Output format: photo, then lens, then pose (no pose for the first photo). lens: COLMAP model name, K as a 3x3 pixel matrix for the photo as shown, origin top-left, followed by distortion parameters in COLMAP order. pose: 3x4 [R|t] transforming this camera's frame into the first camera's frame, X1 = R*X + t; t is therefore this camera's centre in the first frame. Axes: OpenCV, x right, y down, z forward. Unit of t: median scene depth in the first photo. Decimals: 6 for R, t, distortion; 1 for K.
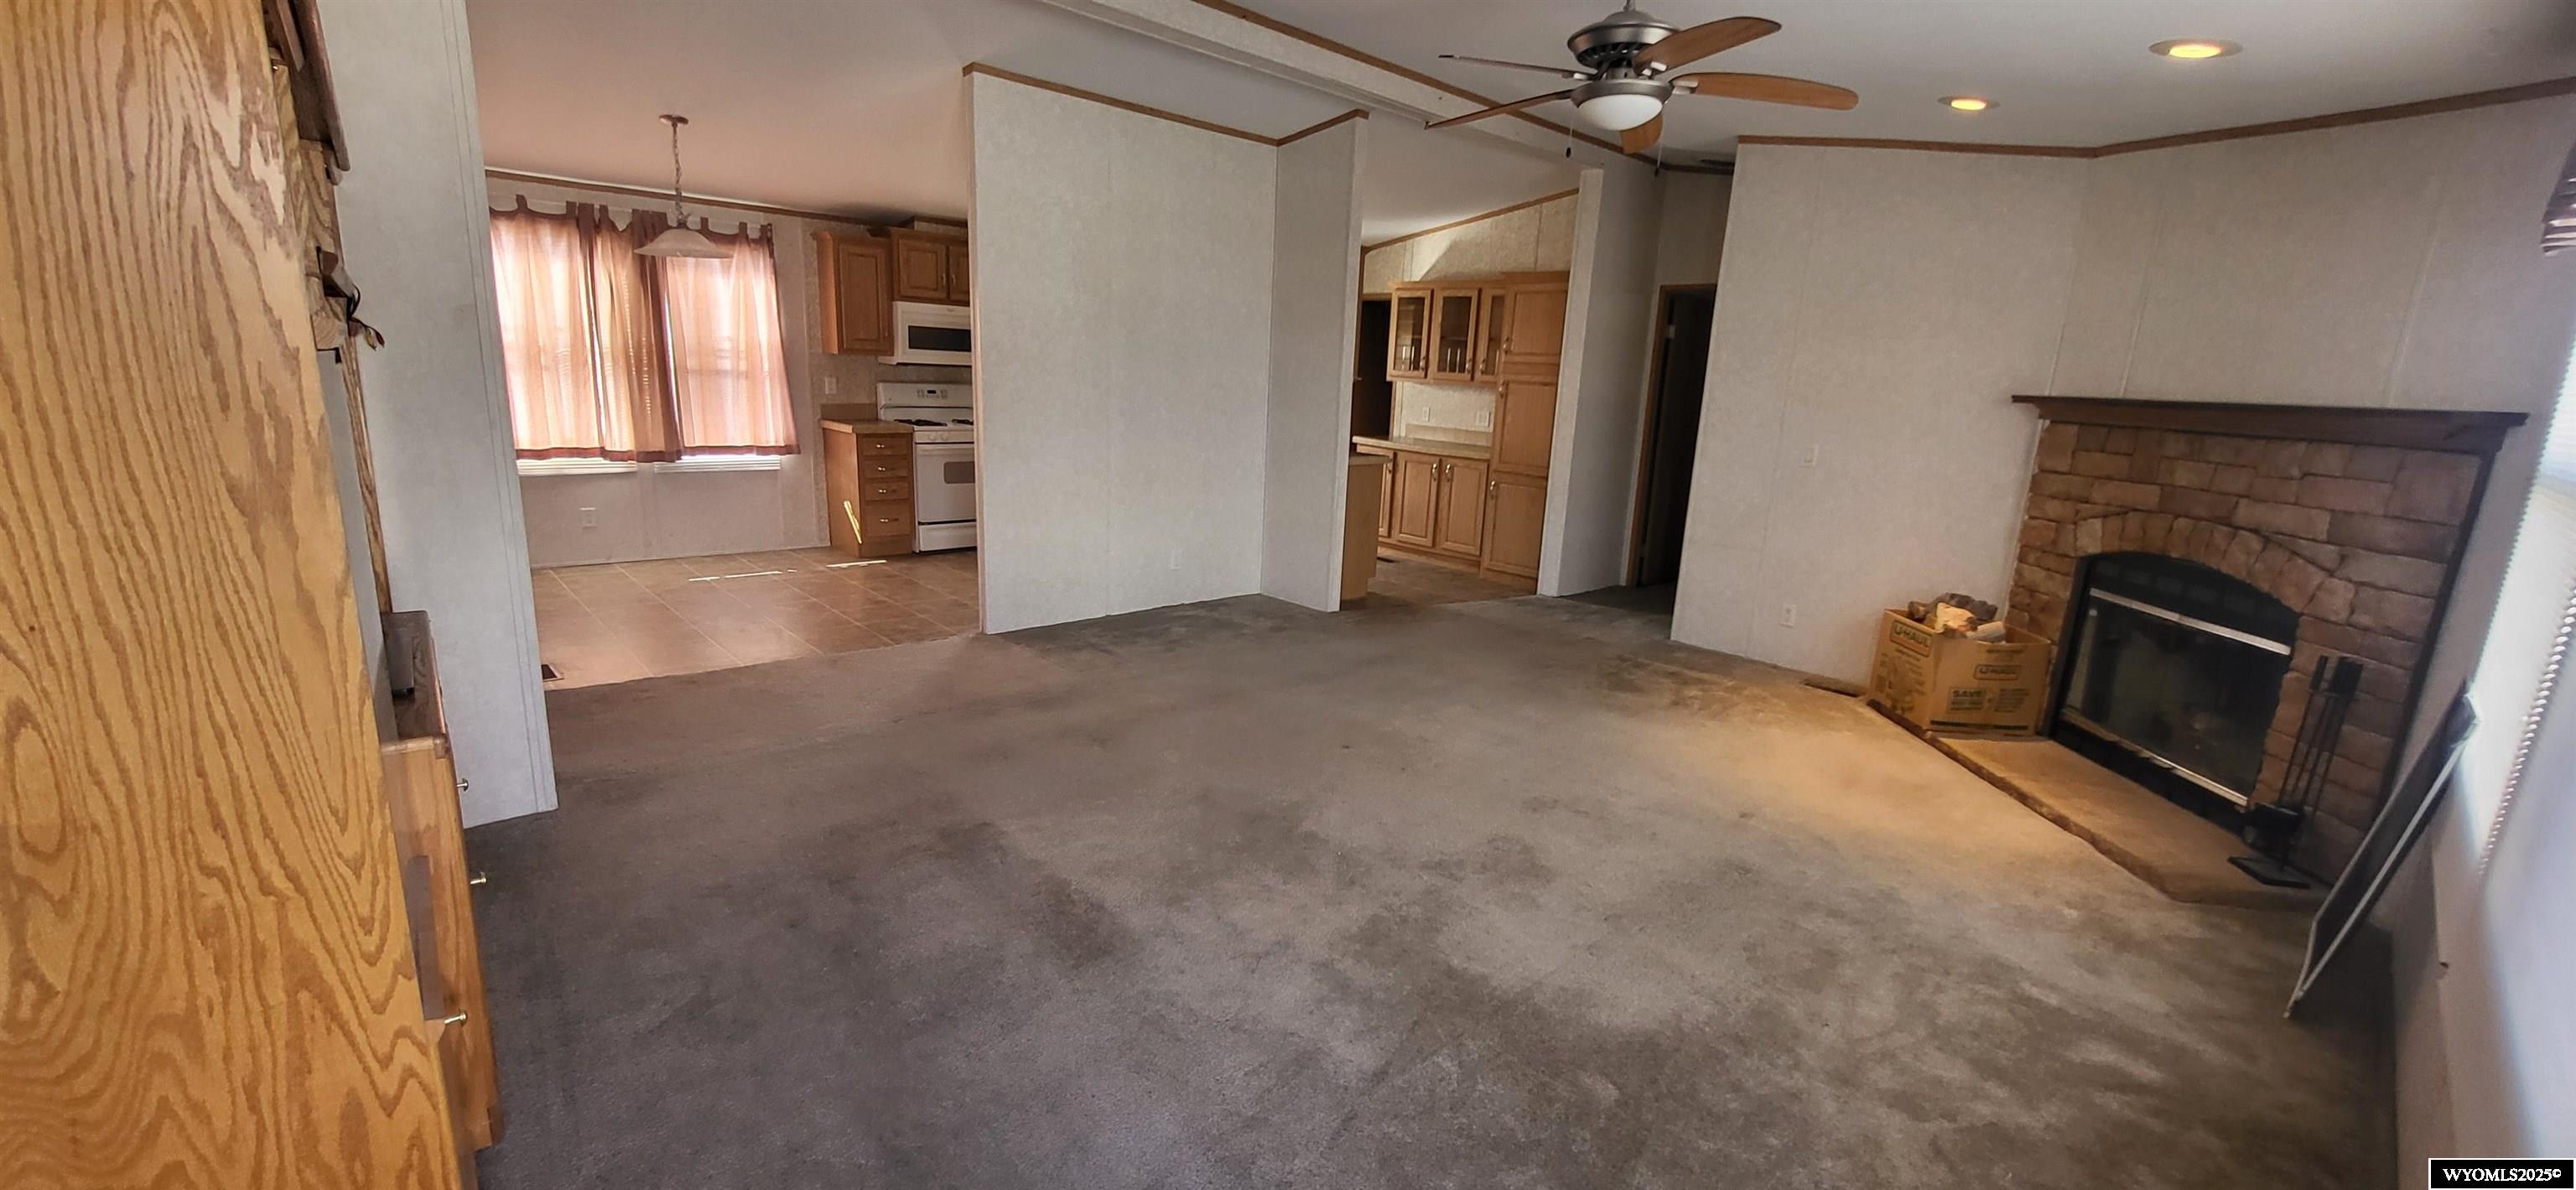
lens RADIAL K [[1017.7, 0, 1306.7], [0, 1017.7, 602.4], [0, 0, 1]] dist [-0.000699, 0.000325]
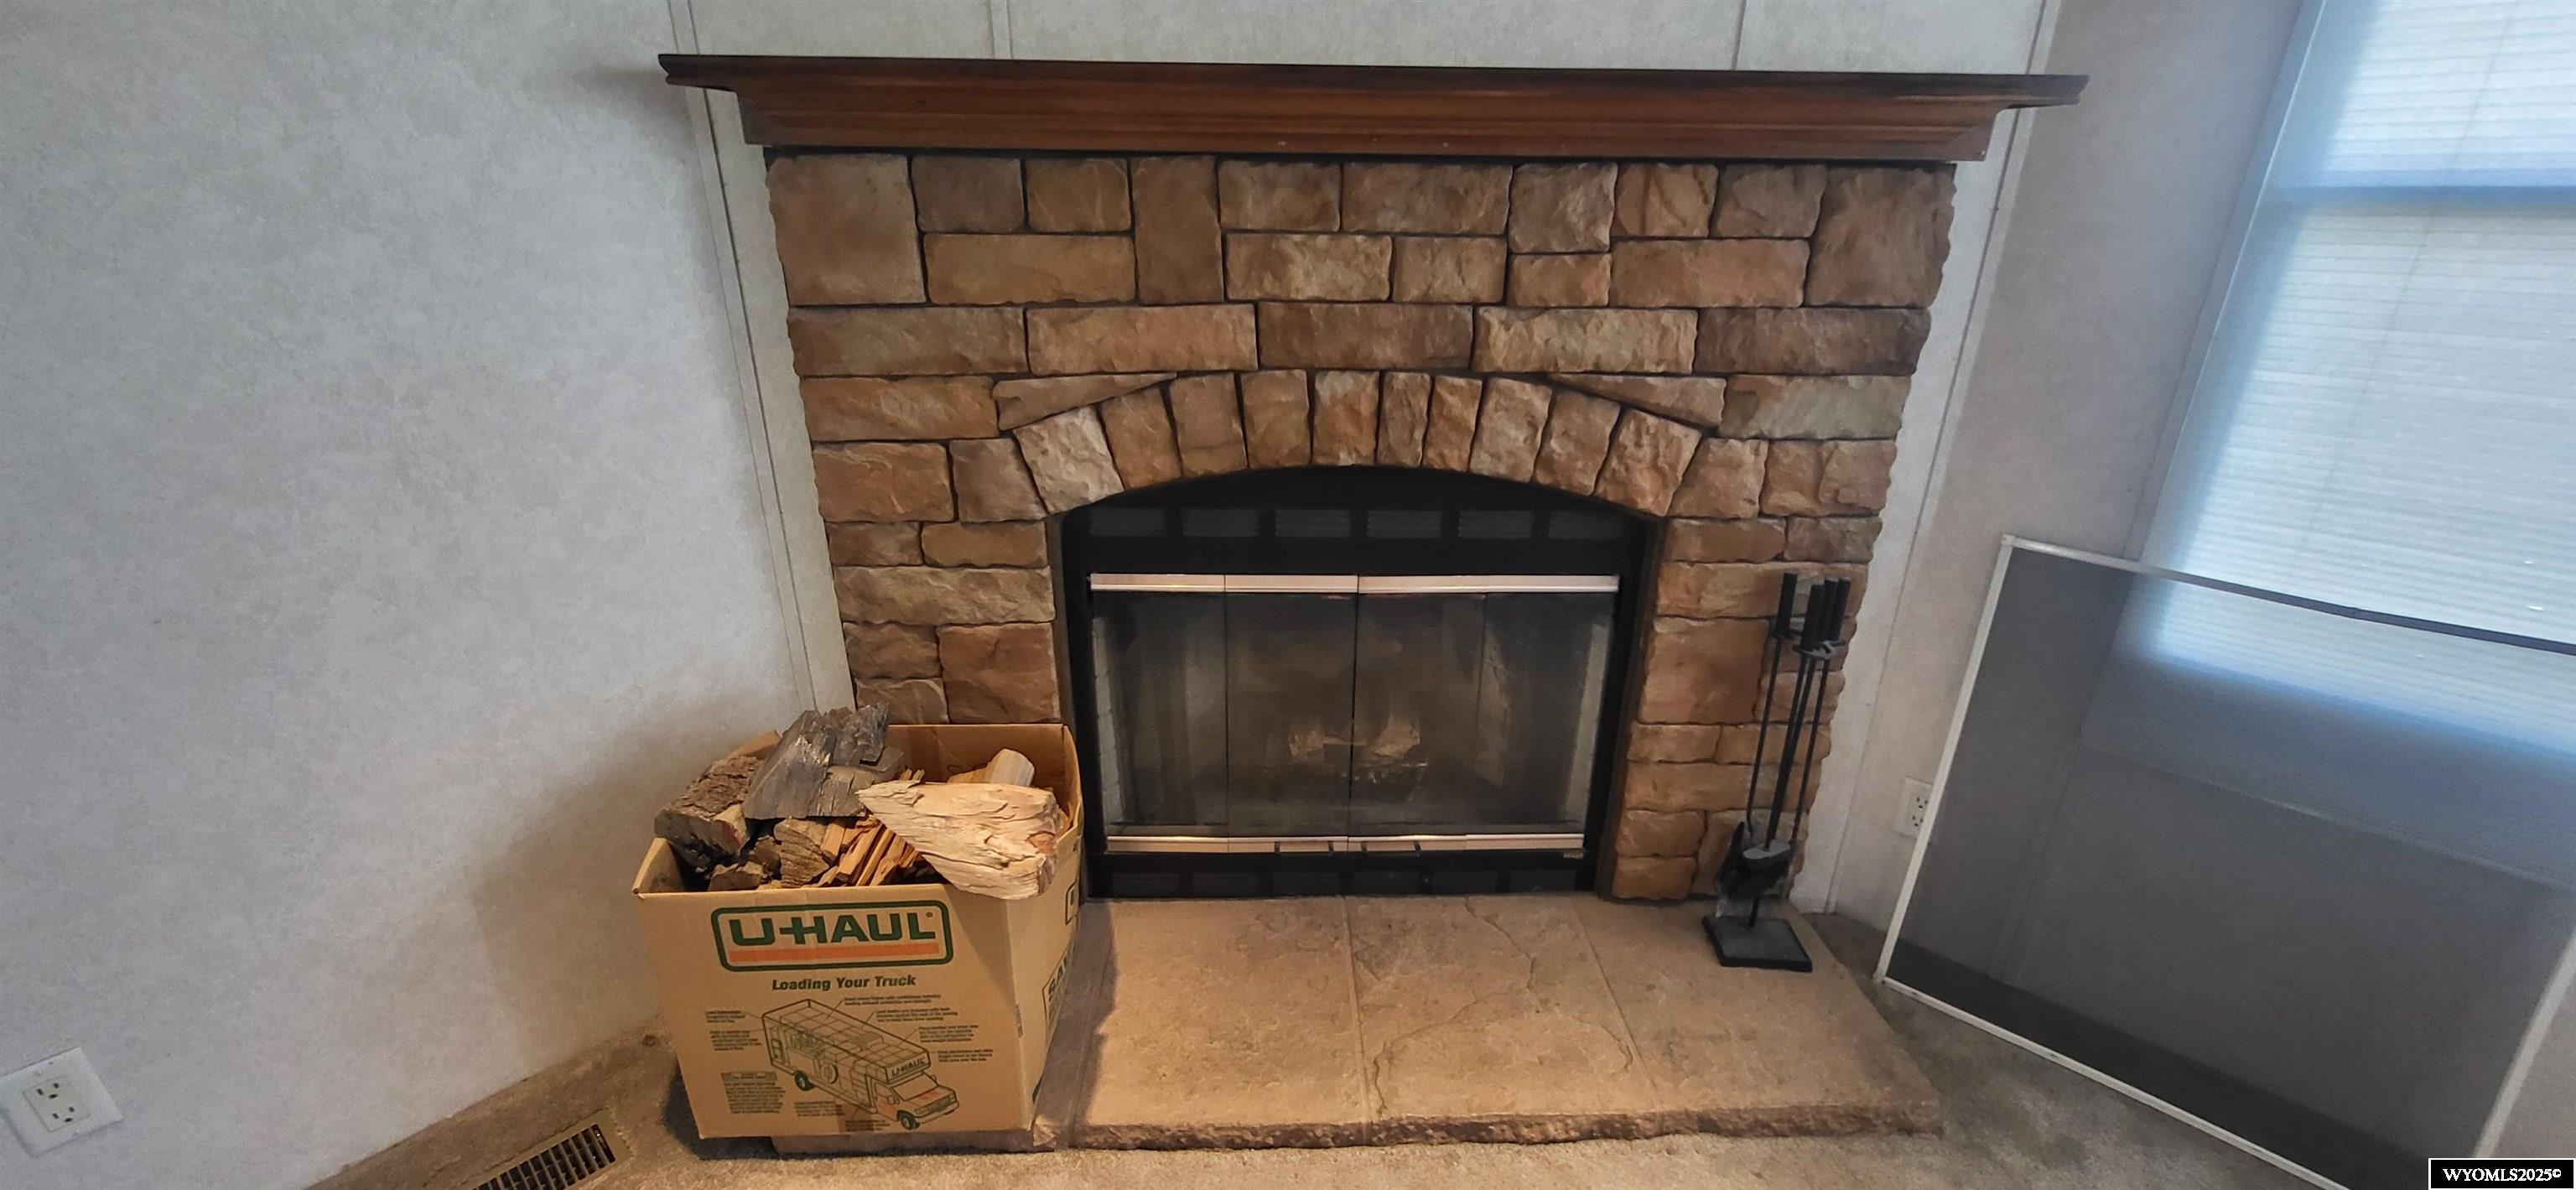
lens RADIAL K [[1017.7, 0, 1306.7], [0, 1017.7, 602.4], [0, 0, 1]] dist [-0.000699, 0.000325]
pose [[-0.067257, -0.410241, 0.909494, 0.426756], [0.209368, 0.885459, 0.414882, -0.174990], [-0.975521, 0.218323, 0.026338, 1.005843]]
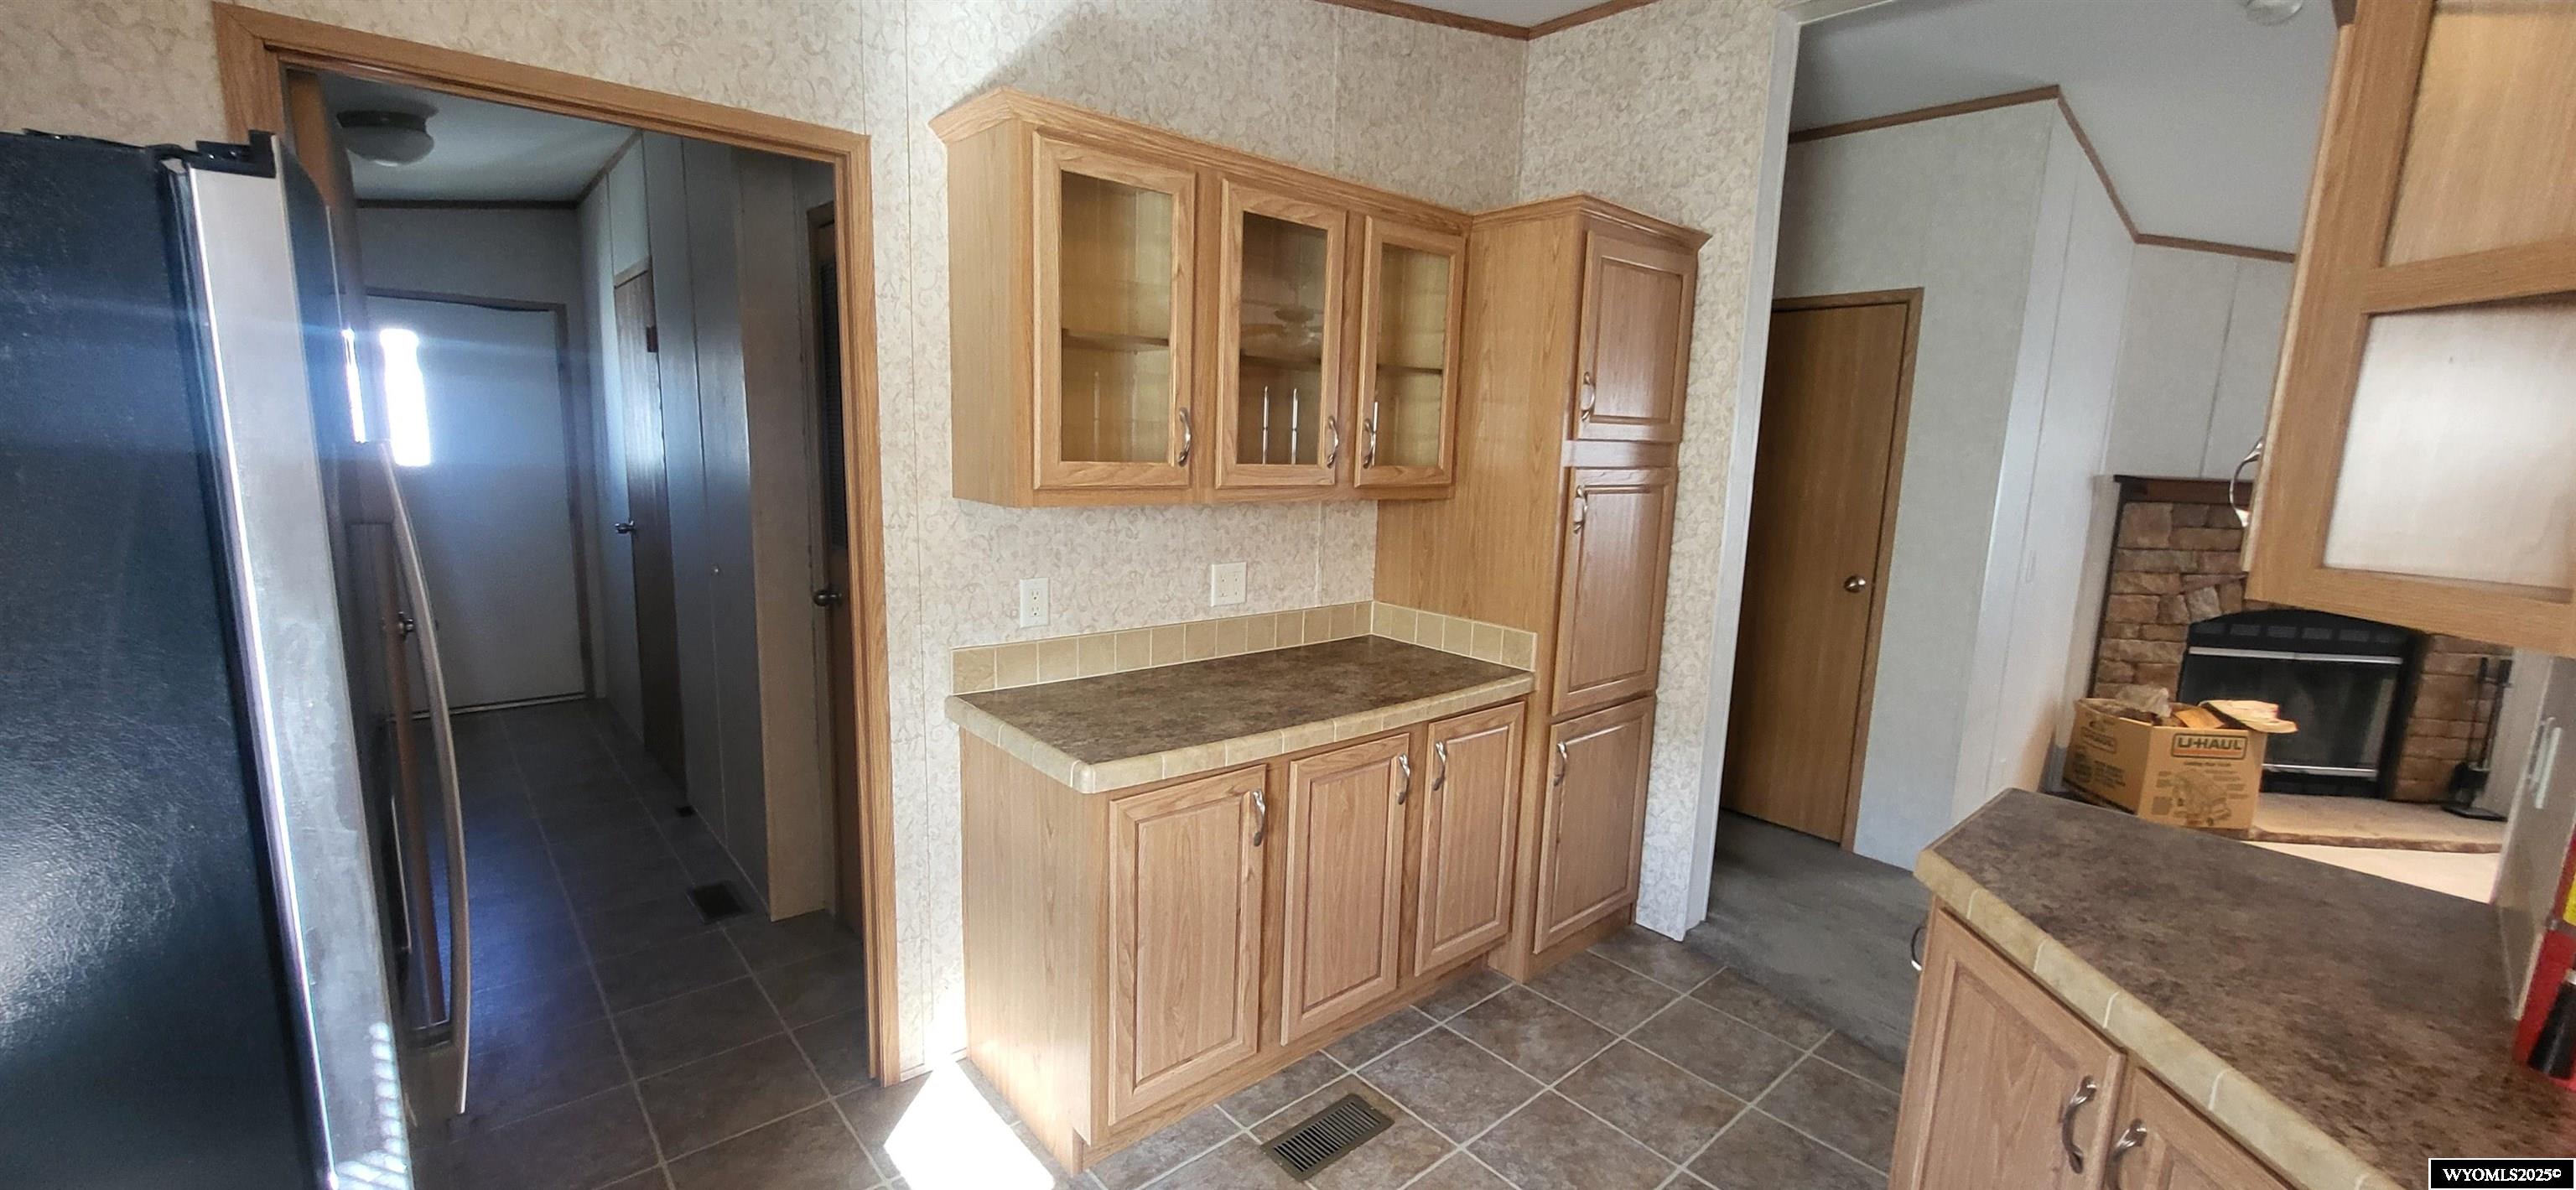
lens RADIAL K [[1017.7, 0, 1306.7], [0, 1017.7, 602.4], [0, 0, 1]] dist [-0.000699, 0.000325]
pose [[0.033684, -0.216390, 0.975726, -0.362706], [0.190035, 0.959856, 0.206310, -0.522748], [-0.981199, 0.178473, 0.073454, 2.053669]]
